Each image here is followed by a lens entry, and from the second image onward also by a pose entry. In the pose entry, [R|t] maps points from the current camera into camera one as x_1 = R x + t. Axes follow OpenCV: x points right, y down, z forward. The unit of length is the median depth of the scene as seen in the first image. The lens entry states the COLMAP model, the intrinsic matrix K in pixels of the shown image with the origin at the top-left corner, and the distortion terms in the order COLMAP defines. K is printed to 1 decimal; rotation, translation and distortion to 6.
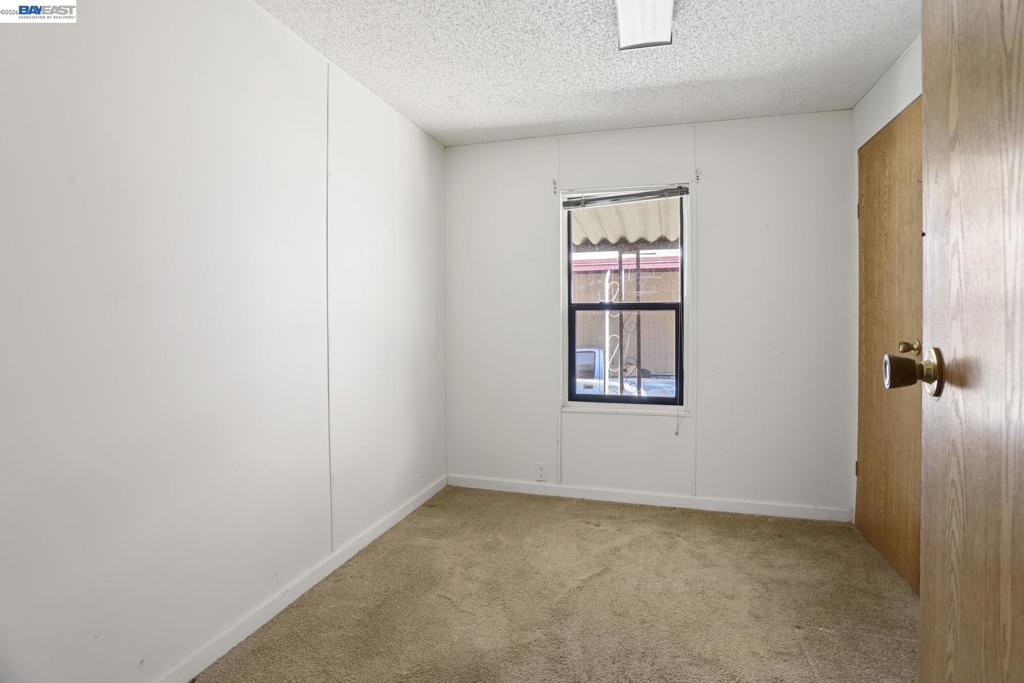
lens RADIAL K [[503.0, 0, 516.0], [0, 503.0, 324.3], [0, 0, 1]] dist [-0.069893, 0.028863]
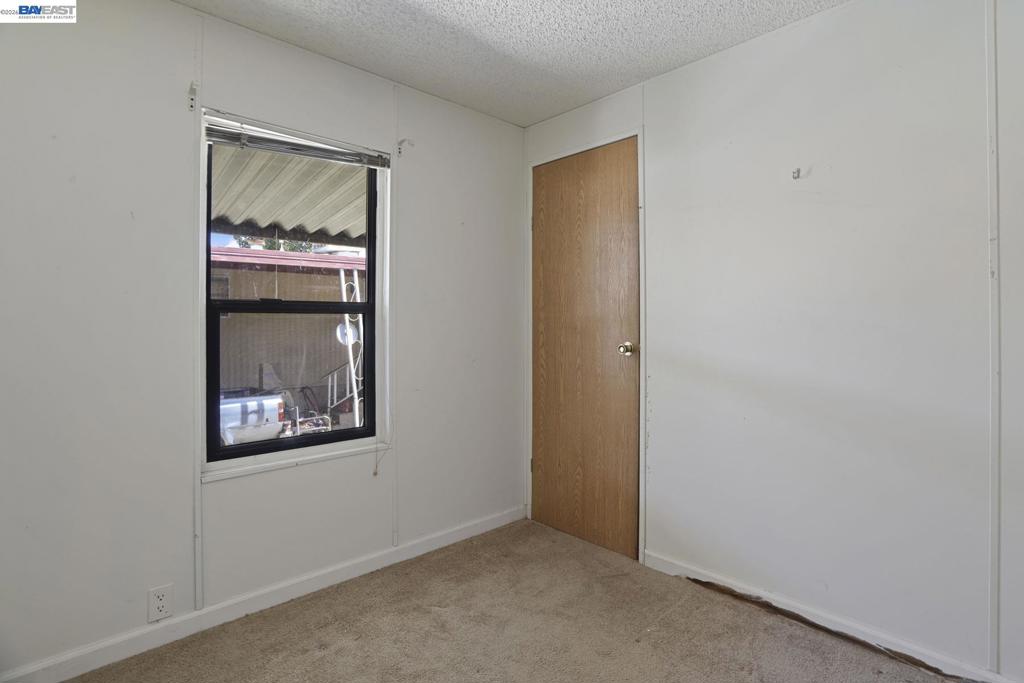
lens RADIAL K [[503.0, 0, 516.0], [0, 503.0, 324.3], [0, 0, 1]] dist [-0.069893, 0.028863]
pose [[0.503302, -0.000080, 0.864111, -0.259692], [0.012270, 0.999900, -0.007053, -0.004375], [-0.864024, 0.014152, 0.503252, 0.471924]]
